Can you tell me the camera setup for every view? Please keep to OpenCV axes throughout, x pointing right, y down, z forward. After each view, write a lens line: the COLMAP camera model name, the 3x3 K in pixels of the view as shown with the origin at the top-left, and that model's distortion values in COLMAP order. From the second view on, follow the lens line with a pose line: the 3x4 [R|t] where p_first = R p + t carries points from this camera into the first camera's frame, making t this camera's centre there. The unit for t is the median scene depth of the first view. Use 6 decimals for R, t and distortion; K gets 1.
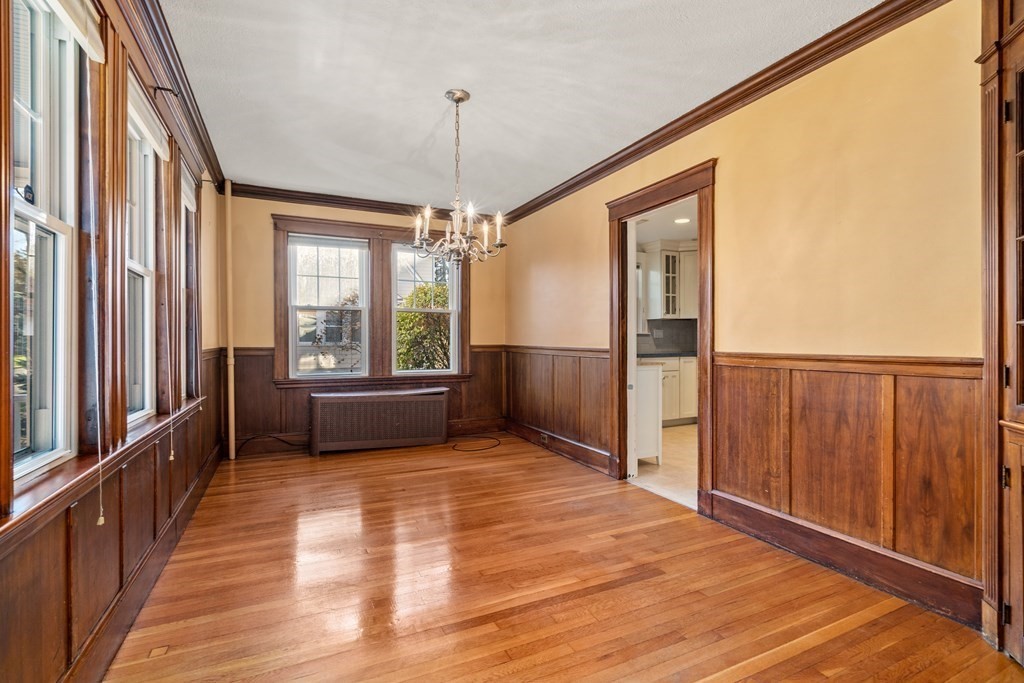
lens RADIAL K [[472.0, 0, 513.7], [0, 472.0, 346.1], [0, 0, 1]] dist [-0.007731, 0.002334]
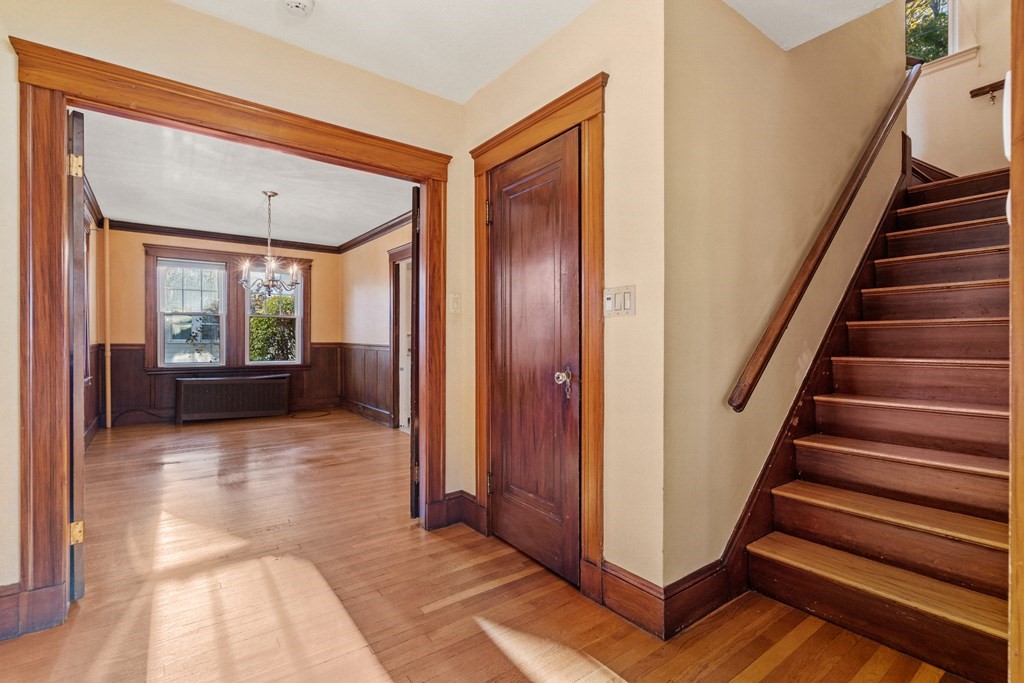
lens RADIAL K [[472.0, 0, 514.8], [0, 472.0, 342.5], [0, 0, 1]] dist [-0.007731, 0.002334]
pose [[0.980518, 0.002423, 0.196415, 0.252919], [-0.001596, 0.999989, -0.004372, 0.003642], [-0.196423, 0.003973, 0.980511, -0.503263]]
